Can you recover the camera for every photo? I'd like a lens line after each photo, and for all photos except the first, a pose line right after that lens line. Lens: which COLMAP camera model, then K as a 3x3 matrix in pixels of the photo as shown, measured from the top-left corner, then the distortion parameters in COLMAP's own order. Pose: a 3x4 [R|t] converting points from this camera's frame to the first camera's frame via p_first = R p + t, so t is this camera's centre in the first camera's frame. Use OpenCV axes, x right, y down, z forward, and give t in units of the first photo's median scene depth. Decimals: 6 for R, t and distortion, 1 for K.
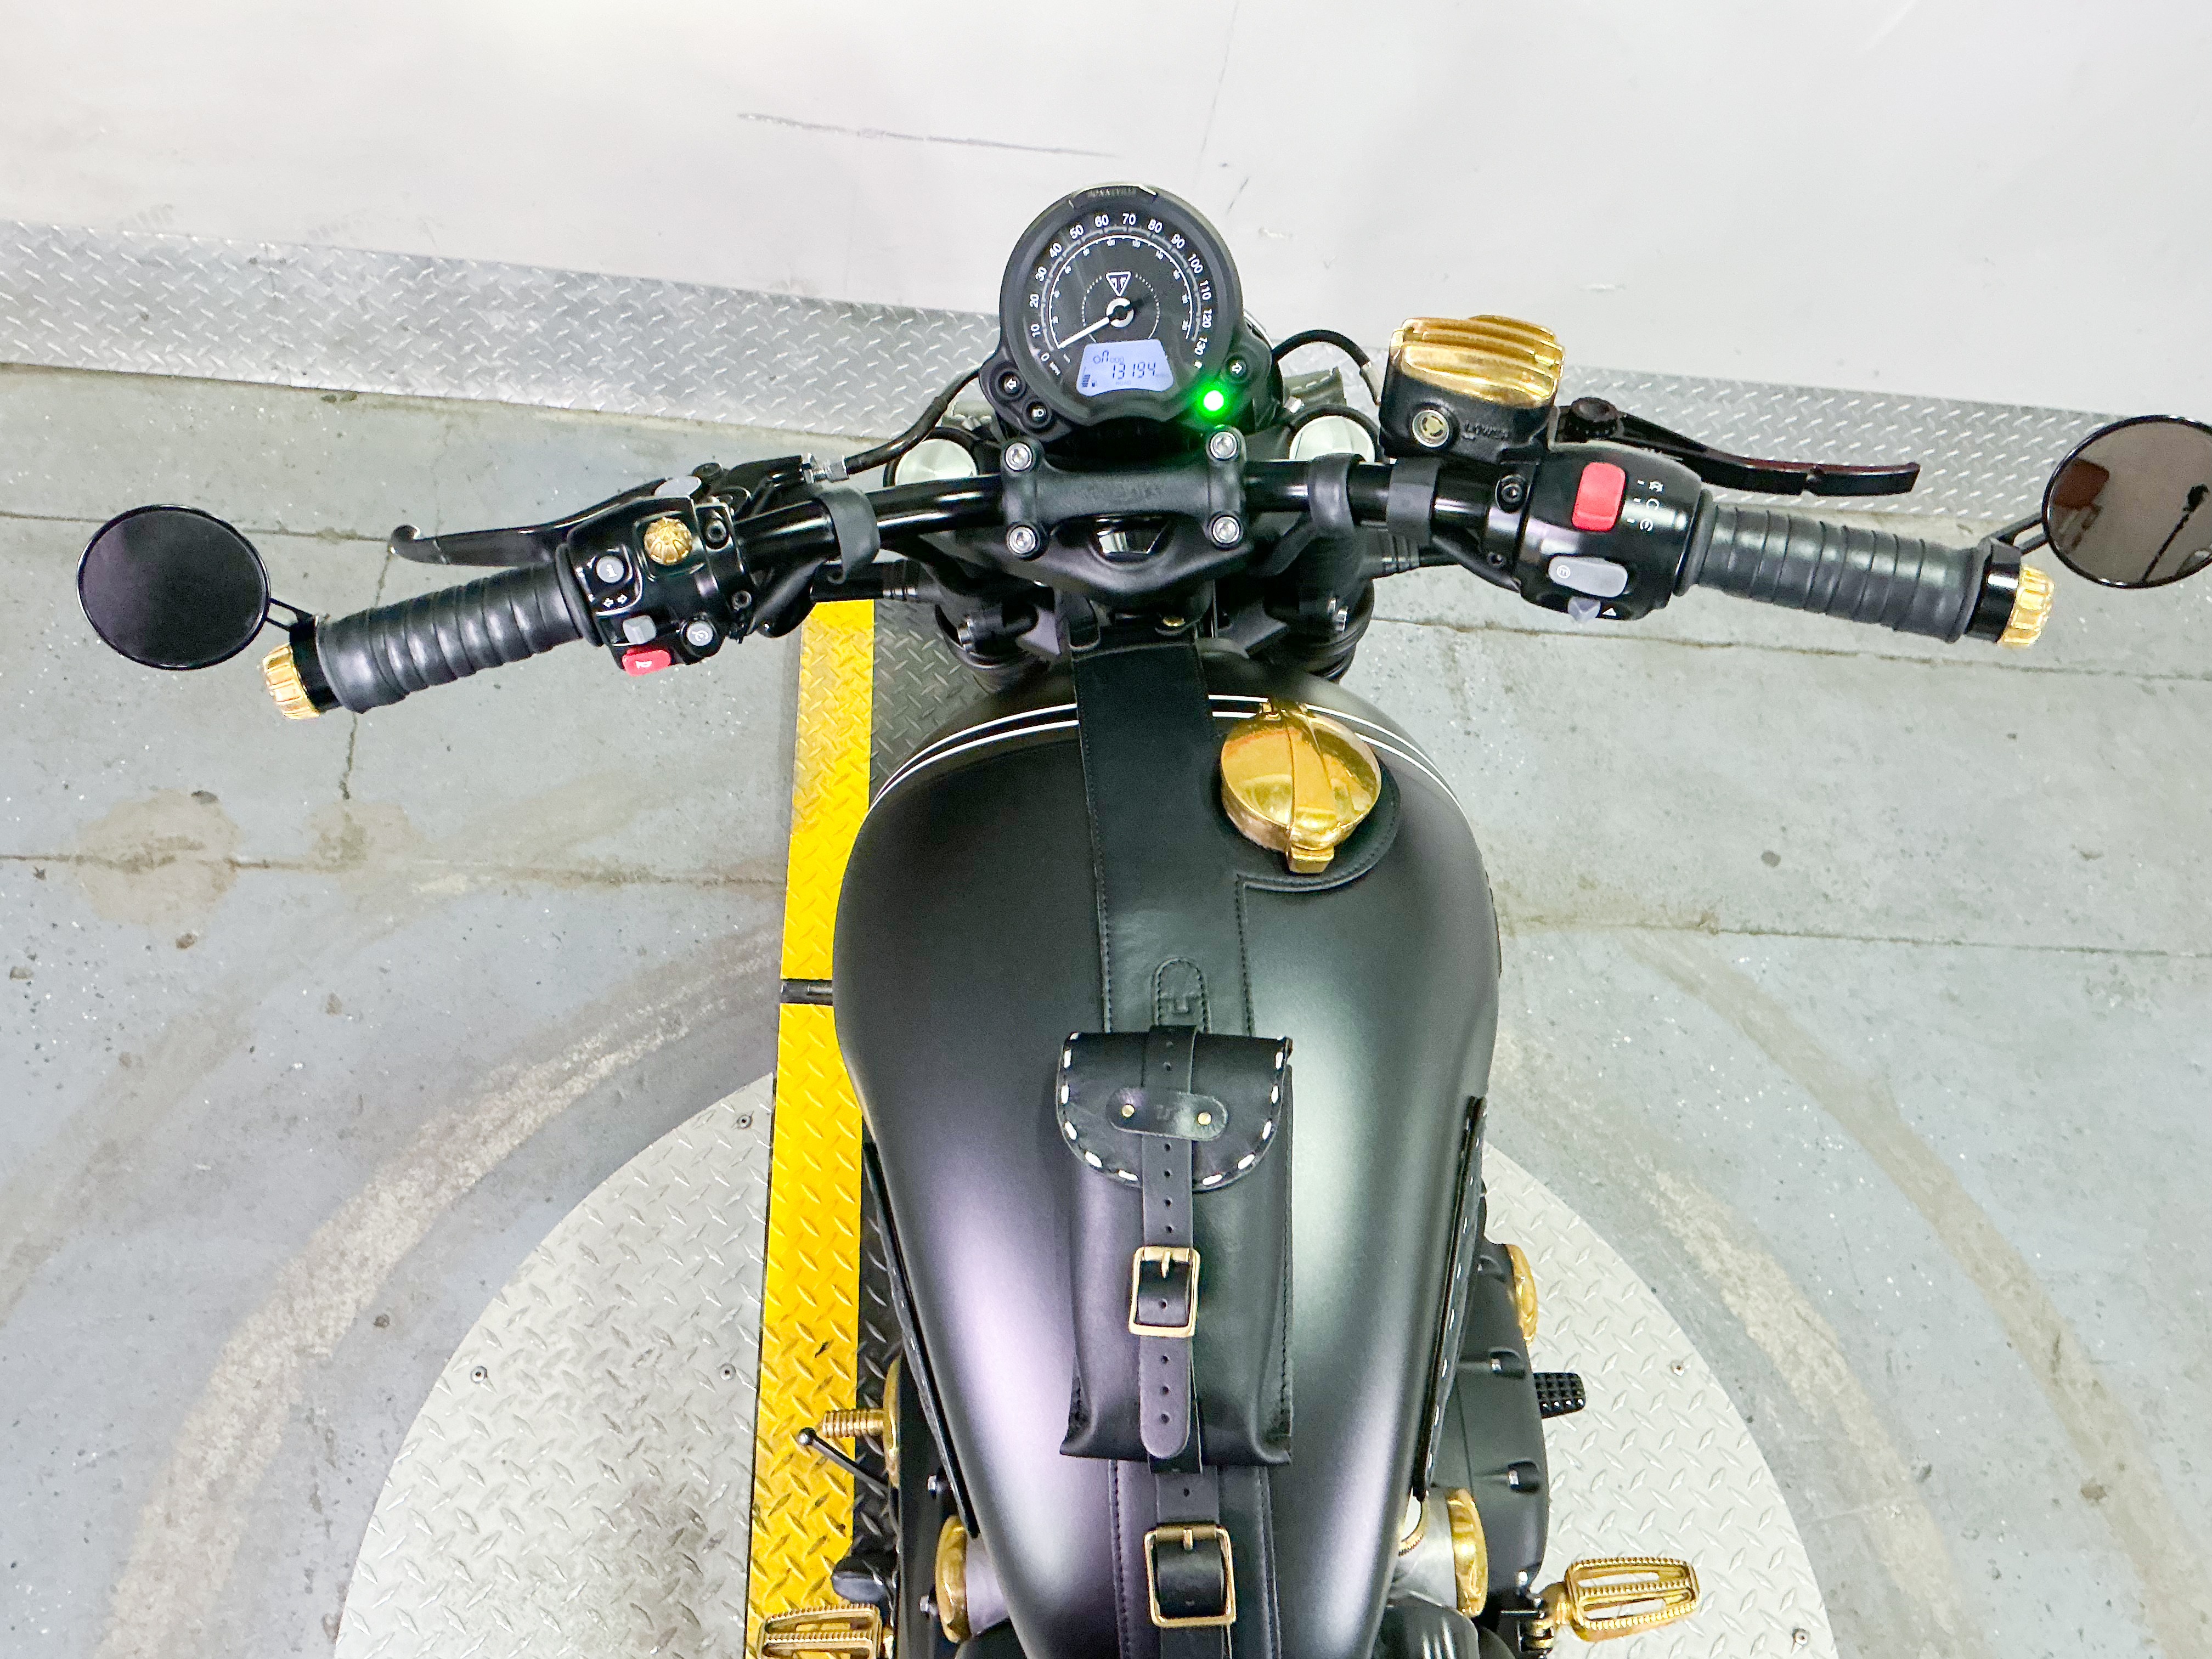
lens RADIAL K [[1853.7, 0, 1106.0], [0, 1853.7, 829.5], [0, 0, 1]] dist [0.174092, -0.392173]
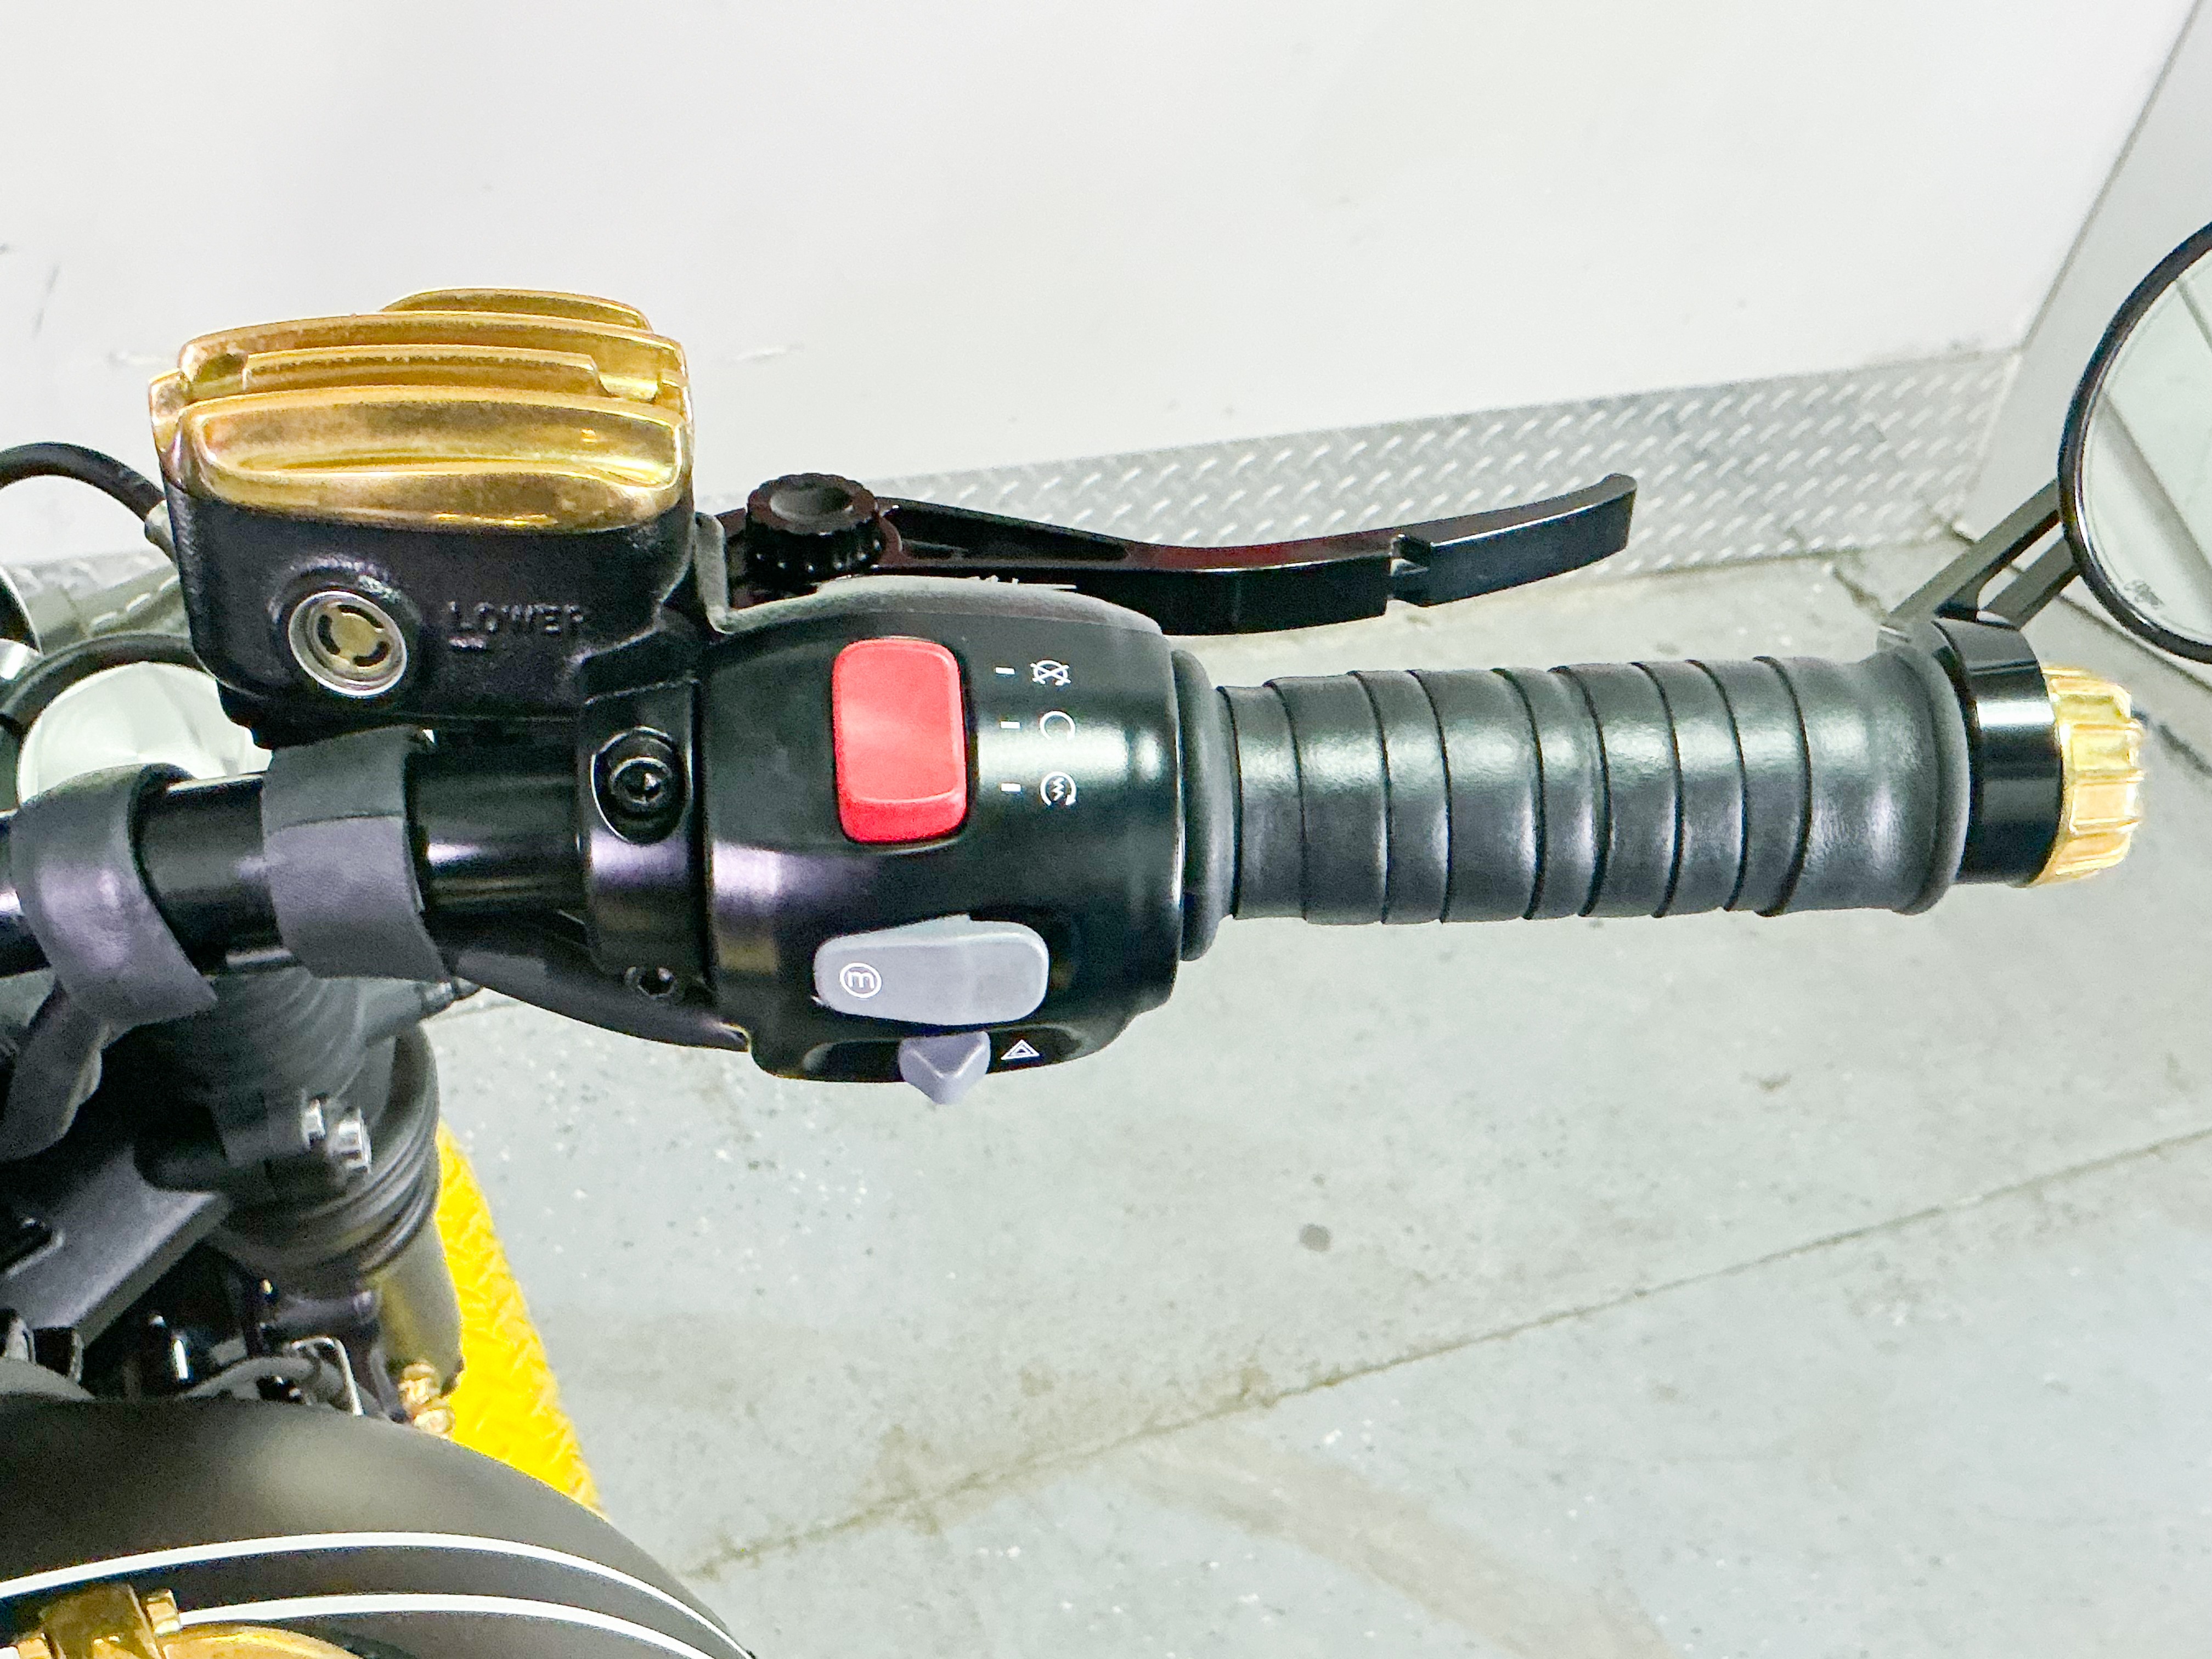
lens RADIAL K [[2857.0, 0, 1106.0], [0, 2857.0, 829.5], [0, 0, 1]] dist [0.205622, -0.468990]
pose [[0.917647, -0.233921, 0.321255, 0.120653], [0.278110, 0.955466, -0.098688, -0.094096], [-0.283863, 0.179905, 0.941837, 0.479969]]
